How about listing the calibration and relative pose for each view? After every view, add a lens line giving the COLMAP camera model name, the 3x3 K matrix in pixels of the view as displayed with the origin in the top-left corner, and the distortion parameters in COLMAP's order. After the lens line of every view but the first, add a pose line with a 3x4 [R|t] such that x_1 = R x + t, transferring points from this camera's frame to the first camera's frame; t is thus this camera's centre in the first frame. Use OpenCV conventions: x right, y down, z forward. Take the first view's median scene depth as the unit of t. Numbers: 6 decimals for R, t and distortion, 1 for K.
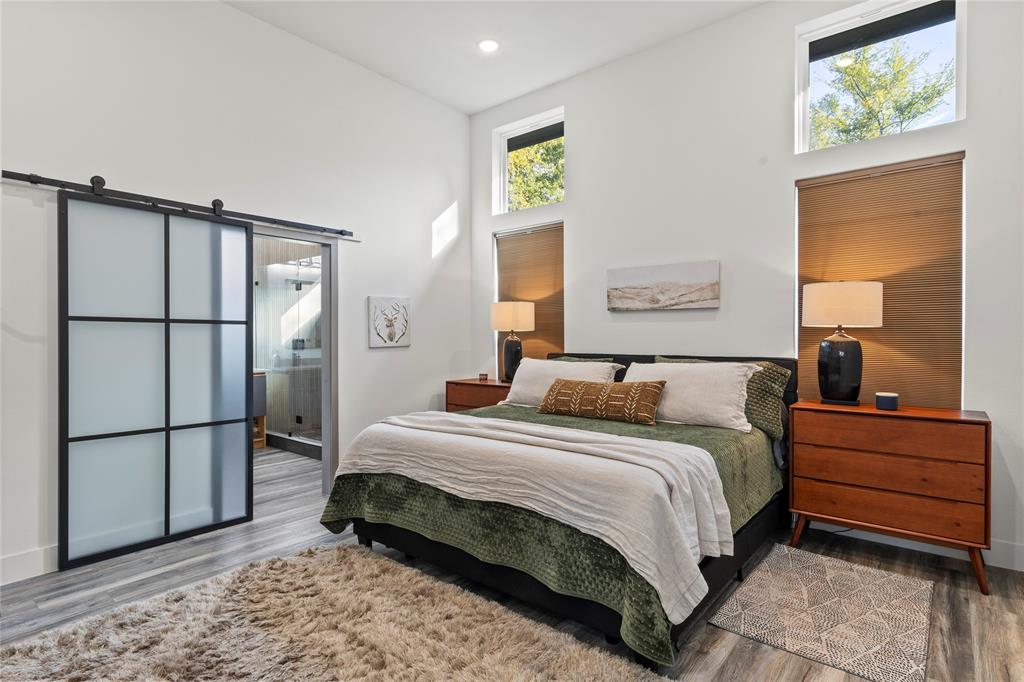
lens RADIAL K [[531.8, 0, 508.6], [0, 531.8, 342.6], [0, 0, 1]] dist [-0.000270, -0.000017]
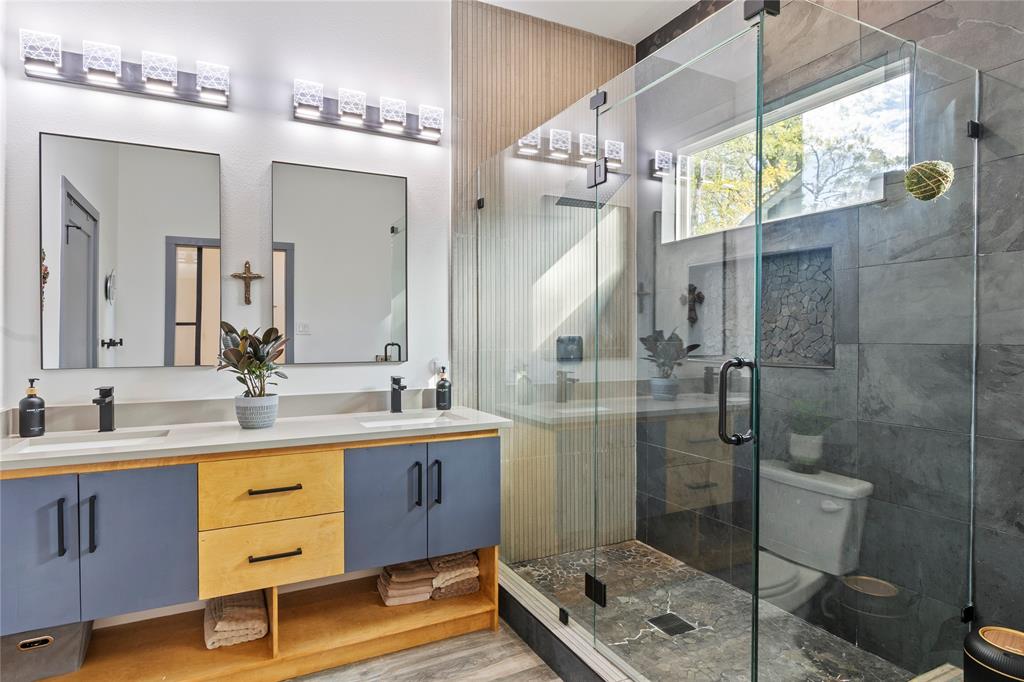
lens RADIAL K [[569.6, 0, 513.3], [0, 569.6, 339.7], [0, 0, 1]] dist [-0.000327, -0.000009]
pose [[0.918576, 0.006277, -0.395195, -0.261037], [-0.007765, 0.999968, -0.002166, -0.003176], [0.395169, 0.005058, 0.918595, 0.573915]]
